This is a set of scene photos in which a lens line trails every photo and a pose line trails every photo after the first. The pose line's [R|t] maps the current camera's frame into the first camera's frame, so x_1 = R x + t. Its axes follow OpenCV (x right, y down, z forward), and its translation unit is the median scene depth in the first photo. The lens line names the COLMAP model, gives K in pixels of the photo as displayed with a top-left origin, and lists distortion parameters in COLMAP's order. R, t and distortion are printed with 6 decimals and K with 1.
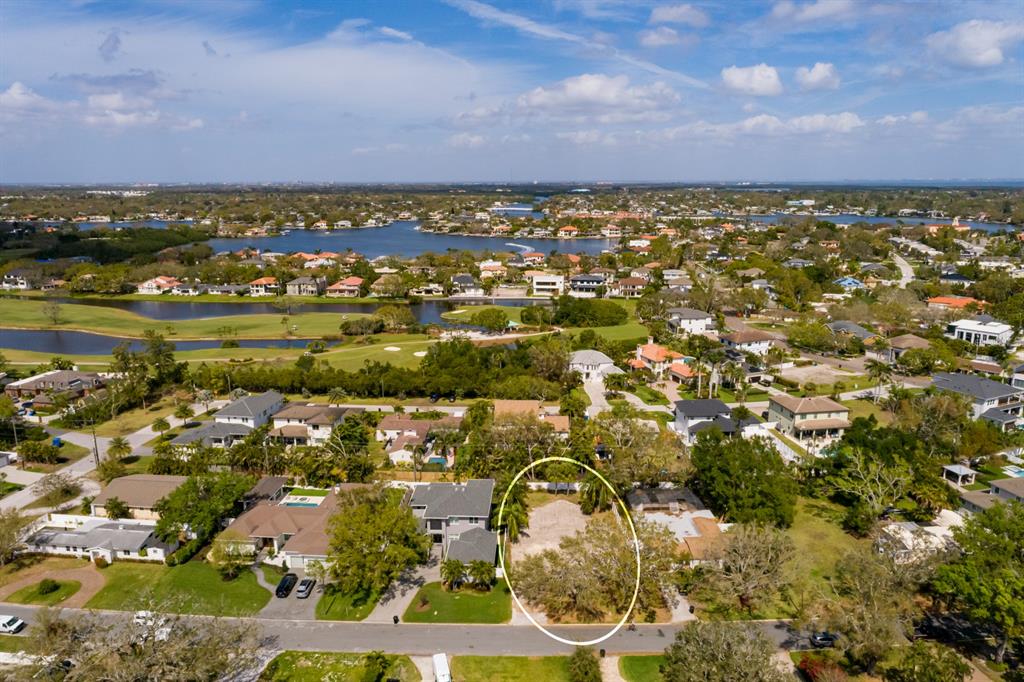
lens RADIAL K [[698.6, 0, 510.2], [0, 698.6, 344.4], [0, 0, 1]] dist [-0.005870, 0.019863]
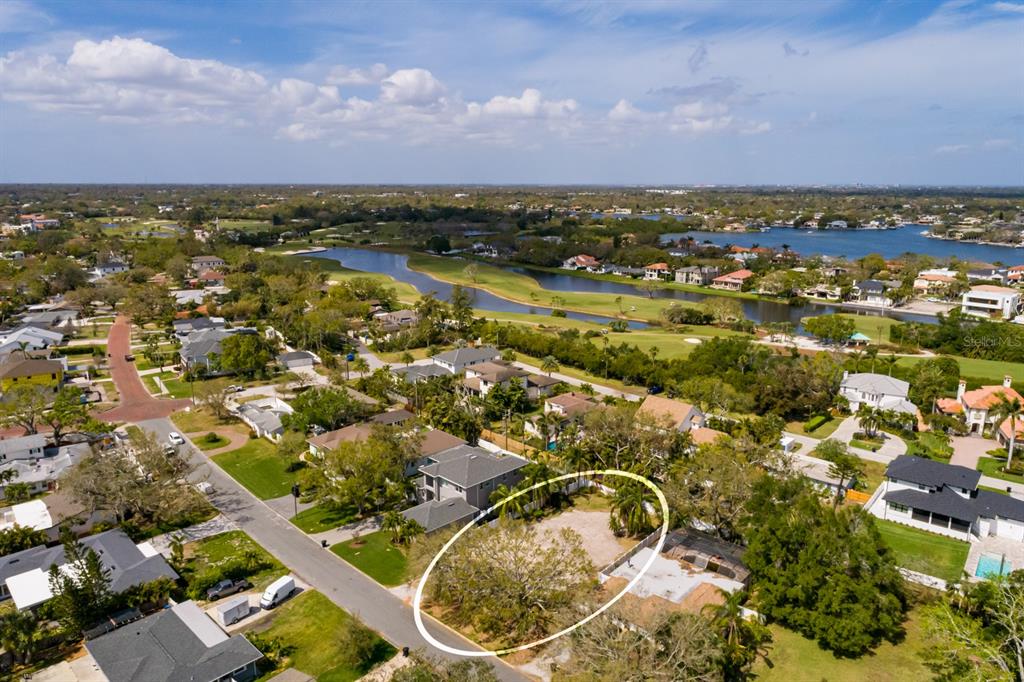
lens RADIAL K [[699.3, 0, 511.0], [0, 699.3, 356.7], [0, 0, 1]] dist [0.003973, 0.003561]
pose [[0.733926, 0.170000, -0.657611, 0.181805], [-0.161883, 0.984053, 0.073719, -0.001405], [0.659656, 0.052352, 0.749742, 0.100994]]
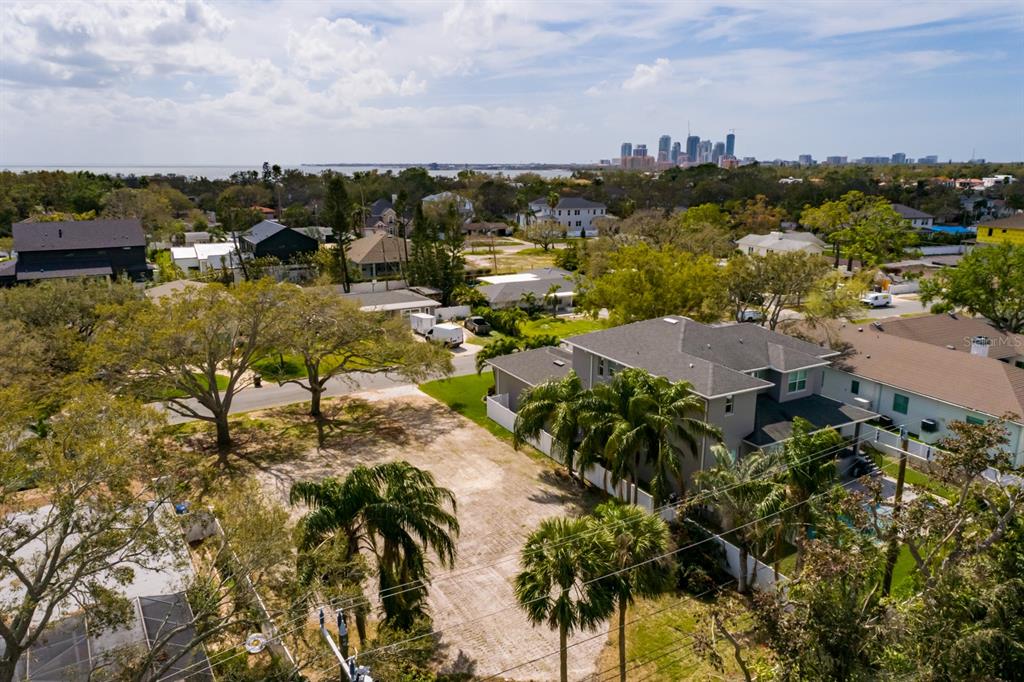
lens RADIAL K [[698.6, 0, 510.2], [0, 698.6, 344.4], [0, 0, 1]] dist [-0.005870, 0.019863]
pose [[-0.855662, 0.132010, -0.500415, 0.063877], [-0.117901, 0.891775, 0.436850, 0.020045], [0.503926, 0.432795, -0.747494, 0.397694]]
